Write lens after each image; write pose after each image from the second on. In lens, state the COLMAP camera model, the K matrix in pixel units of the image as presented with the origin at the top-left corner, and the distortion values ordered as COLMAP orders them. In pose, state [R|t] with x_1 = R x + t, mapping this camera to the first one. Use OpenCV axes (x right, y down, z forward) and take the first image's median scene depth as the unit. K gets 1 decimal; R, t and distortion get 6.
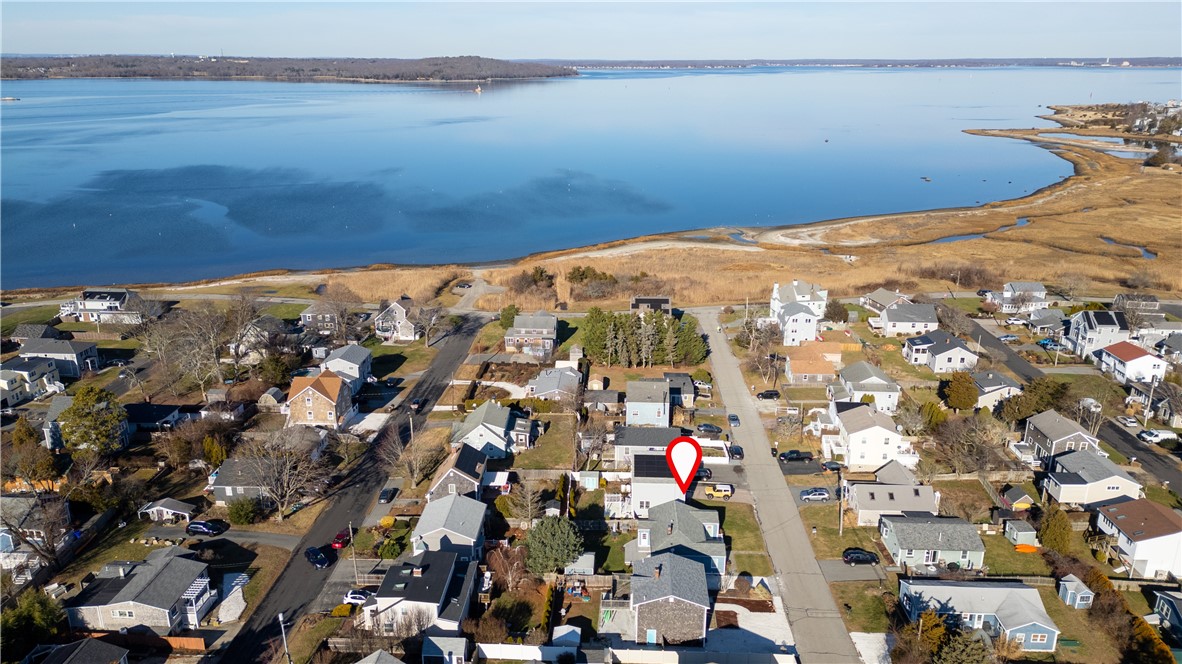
lens RADIAL K [[824.3, 0, 590.2], [0, 824.3, 326.8], [0, 0, 1]] dist [0.064725, -0.041531]
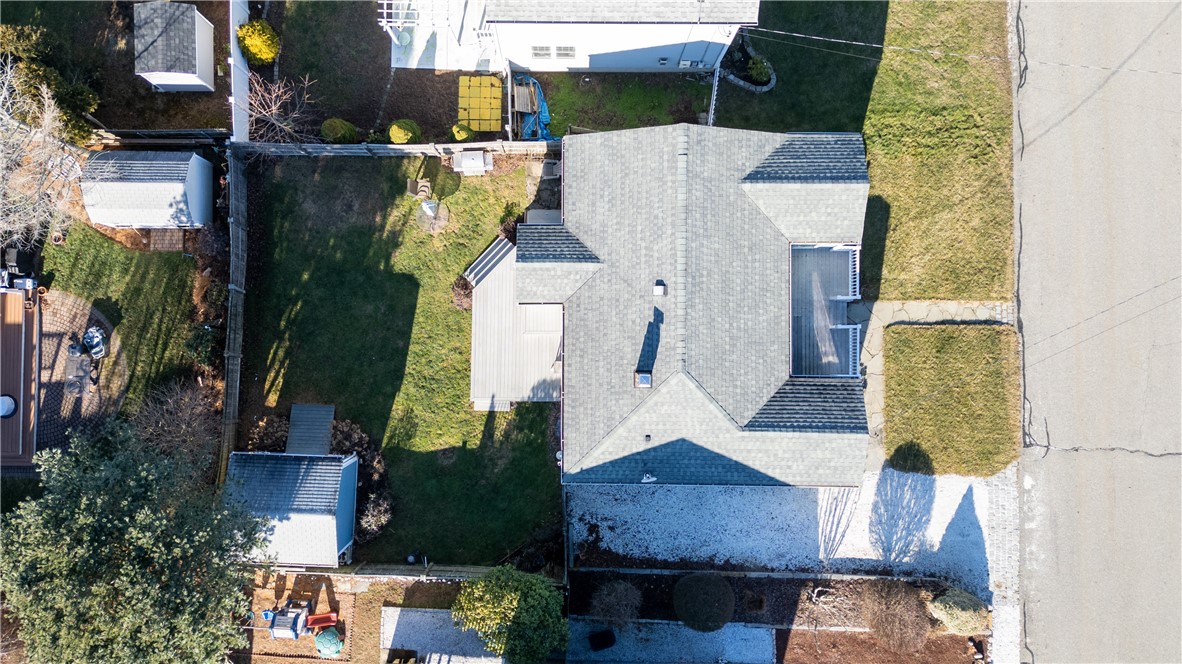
lens RADIAL K [[946.9, 0, 545.3], [0, 946.9, 329.9], [0, 0, 1]] dist [0.077135, -0.065667]
pose [[0.999325, -0.036319, -0.005529, 0.064729], [0.016749, 0.316474, 0.948453, -0.014132], [-0.032697, -0.947906, 0.316868, 0.871095]]
